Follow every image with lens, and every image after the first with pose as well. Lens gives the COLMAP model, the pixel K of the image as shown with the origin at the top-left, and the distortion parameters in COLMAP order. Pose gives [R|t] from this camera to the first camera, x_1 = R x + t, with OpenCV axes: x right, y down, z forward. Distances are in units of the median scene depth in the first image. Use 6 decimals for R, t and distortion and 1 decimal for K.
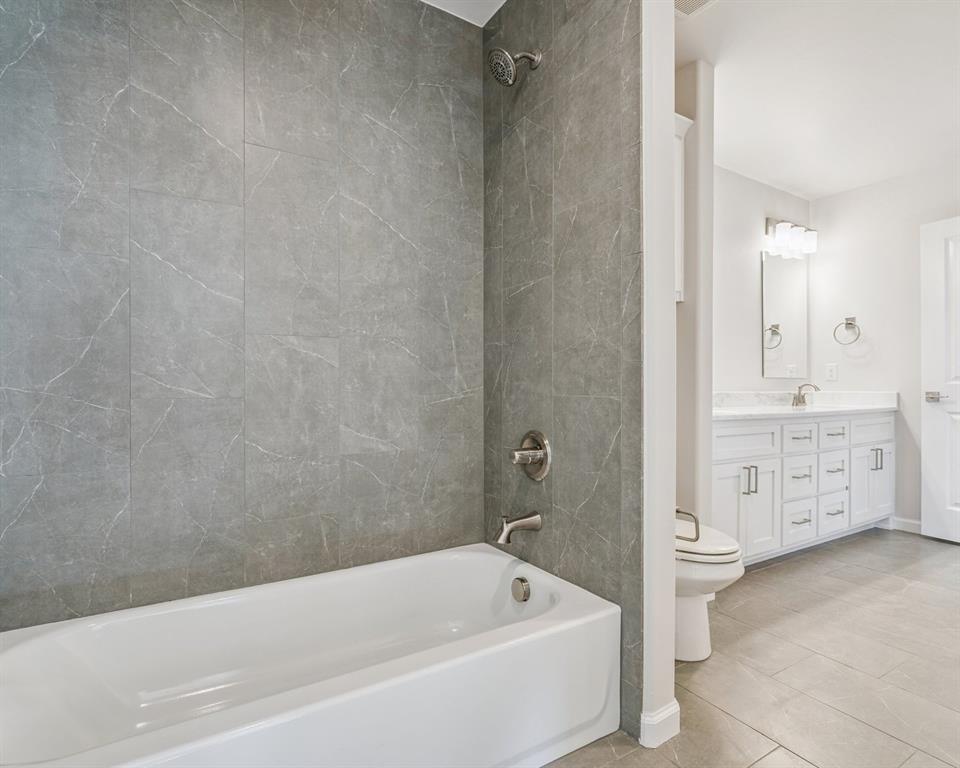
lens RADIAL K [[516.3, 0, 459.9], [0, 516.3, 379.9], [0, 0, 1]] dist [0.001101, 0.001067]
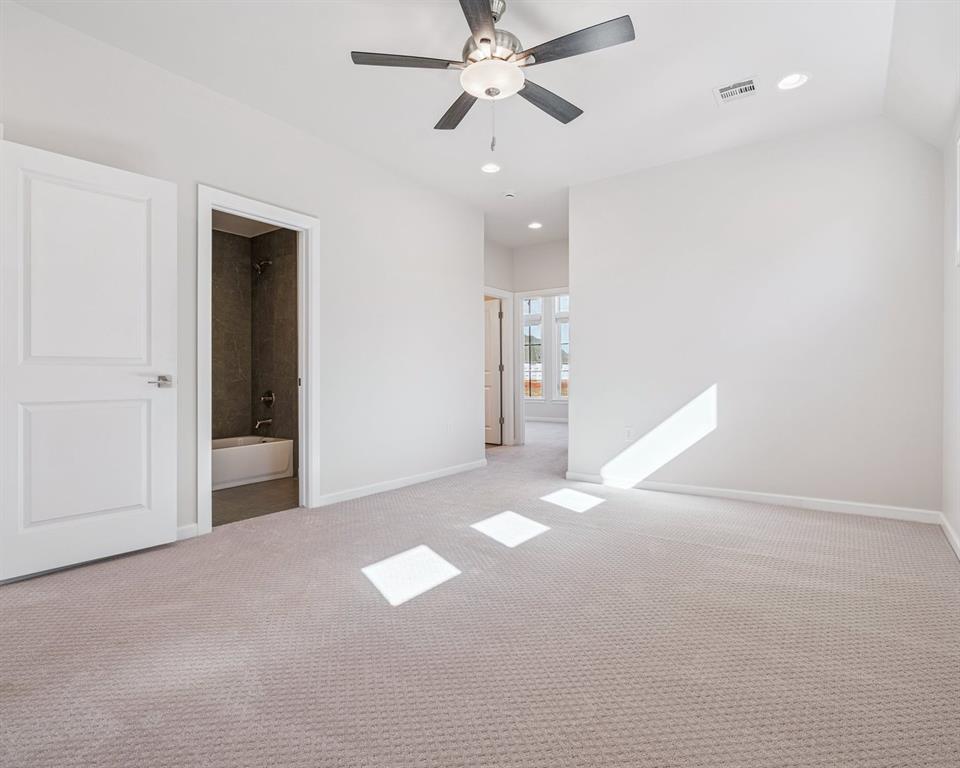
lens RADIAL K [[516.3, 0, 459.9], [0, 516.3, 379.9], [0, 0, 1]] dist [0.001101, 0.001067]
pose [[0.923154, -0.002323, 0.384422, 0.022161], [-0.002931, 0.999910, 0.013081, -0.002536], [-0.384418, -0.013202, 0.923065, -2.536452]]
